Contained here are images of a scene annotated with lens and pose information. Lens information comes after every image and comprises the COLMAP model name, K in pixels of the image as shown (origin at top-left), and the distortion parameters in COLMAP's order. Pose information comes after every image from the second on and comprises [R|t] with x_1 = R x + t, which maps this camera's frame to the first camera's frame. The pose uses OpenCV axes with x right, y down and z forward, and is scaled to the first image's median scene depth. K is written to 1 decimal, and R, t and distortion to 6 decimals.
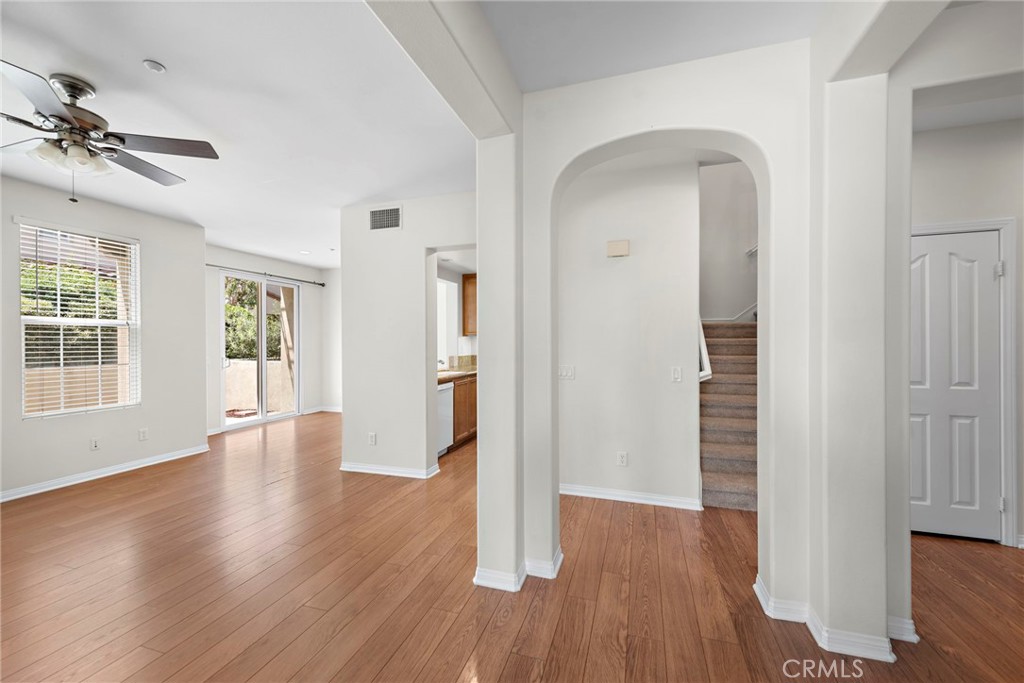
lens RADIAL K [[409.5, 0, 511.3], [0, 409.5, 339.8], [0, 0, 1]] dist [0.007874, -0.001955]
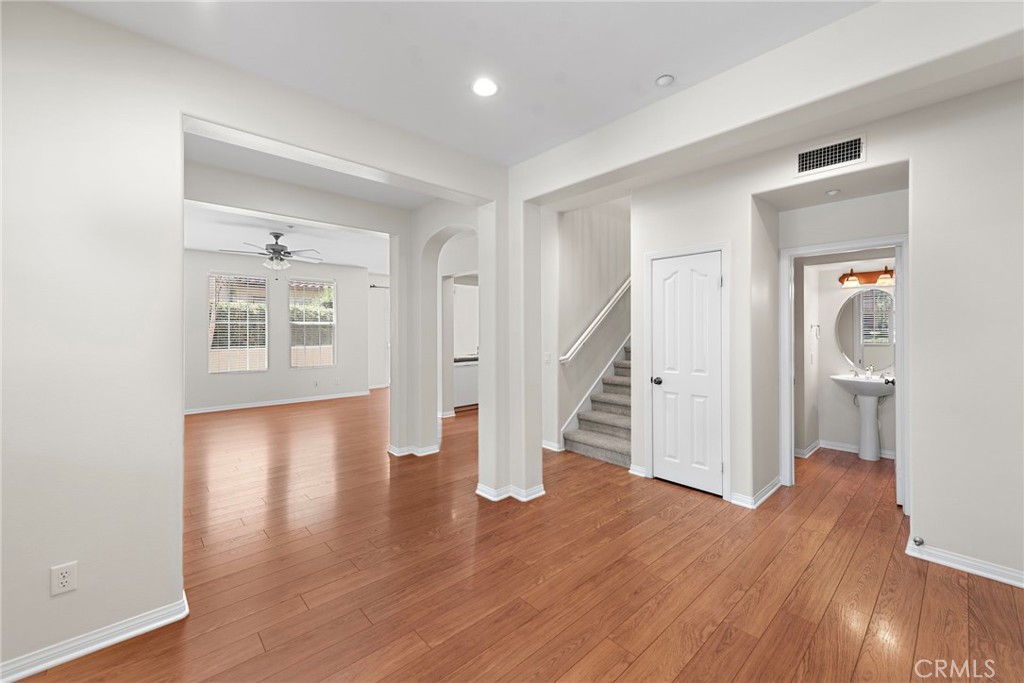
lens RADIAL K [[409.5, 0, 517.0], [0, 409.5, 331.5], [0, 0, 1]] dist [0.007874, -0.001955]
pose [[0.868440, 0.005814, -0.495760, 0.735547], [-0.010499, 0.999923, -0.006665, -0.000673], [0.495683, 0.010993, 0.868434, -0.238931]]
